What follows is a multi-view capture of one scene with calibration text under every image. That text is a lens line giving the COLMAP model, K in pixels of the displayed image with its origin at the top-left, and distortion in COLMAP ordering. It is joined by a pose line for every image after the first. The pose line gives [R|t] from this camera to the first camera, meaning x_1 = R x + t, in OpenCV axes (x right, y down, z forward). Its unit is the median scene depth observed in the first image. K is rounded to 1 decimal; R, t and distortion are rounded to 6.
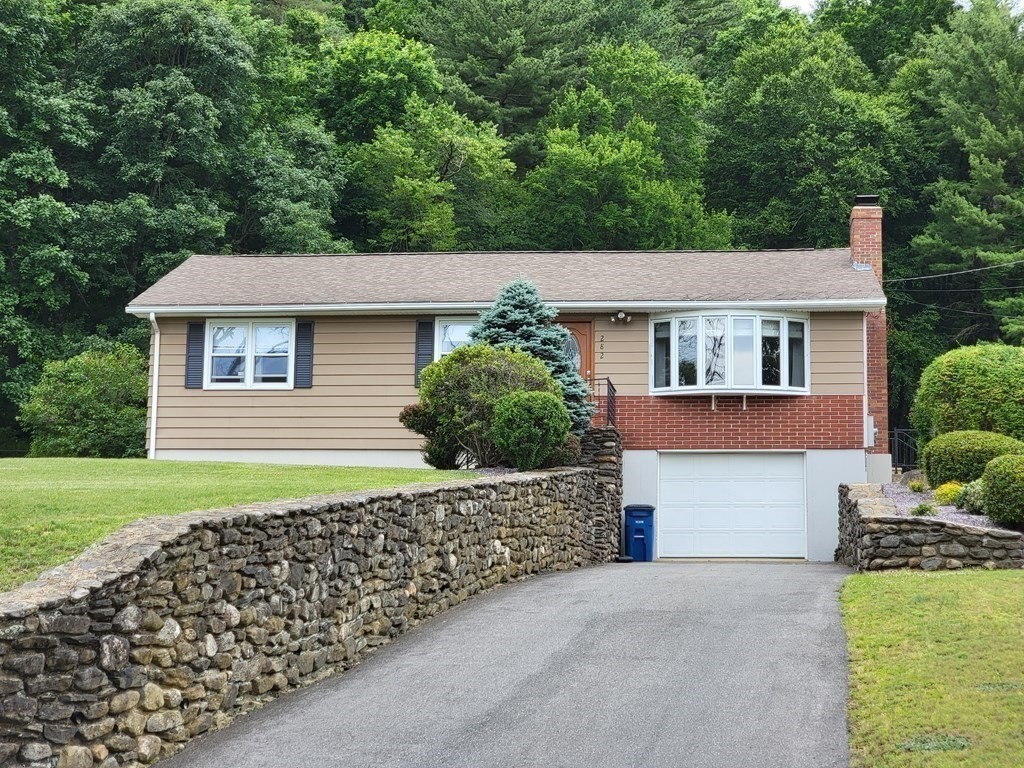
lens RADIAL K [[2031.5, 0, 519.1], [0, 2031.5, 374.2], [0, 0, 1]] dist [0.032236, 0.000000]
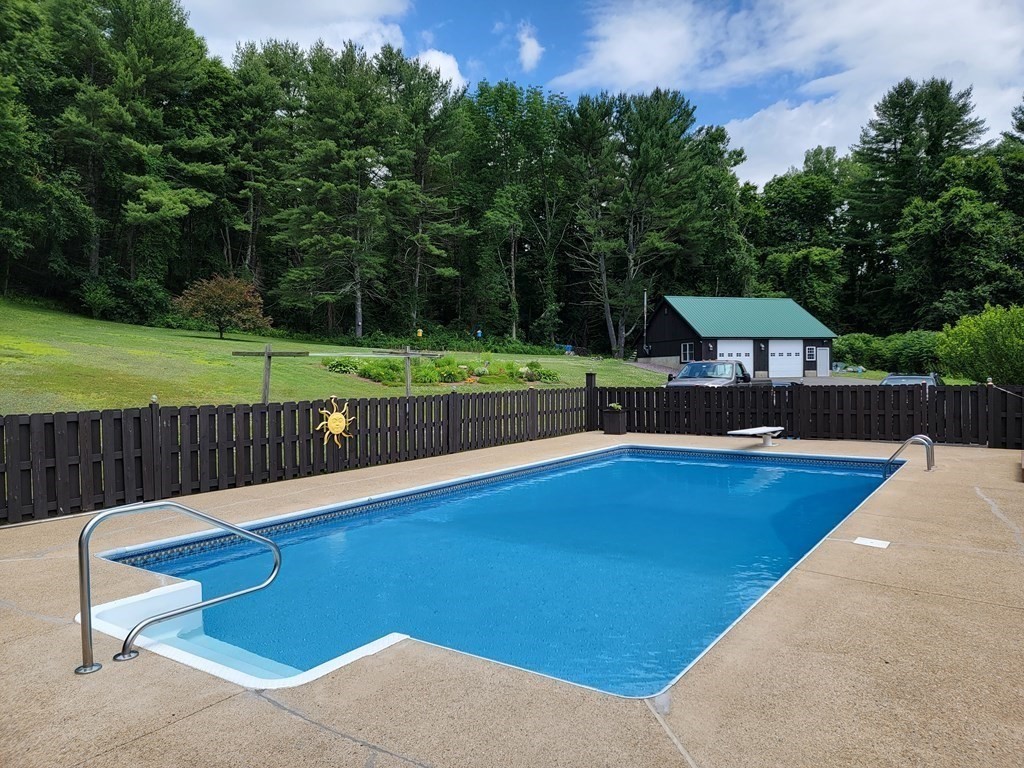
lens RADIAL K [[707.1, 0, 521.7], [0, 707.1, 383.3], [0, 0, 1]] dist [0.094045, -0.072418]
pose [[0.466155, -0.032042, 0.884122, -0.137191], [-0.124318, 0.987056, 0.101319, 0.031700], [-0.875925, -0.157142, 0.456138, 0.692109]]
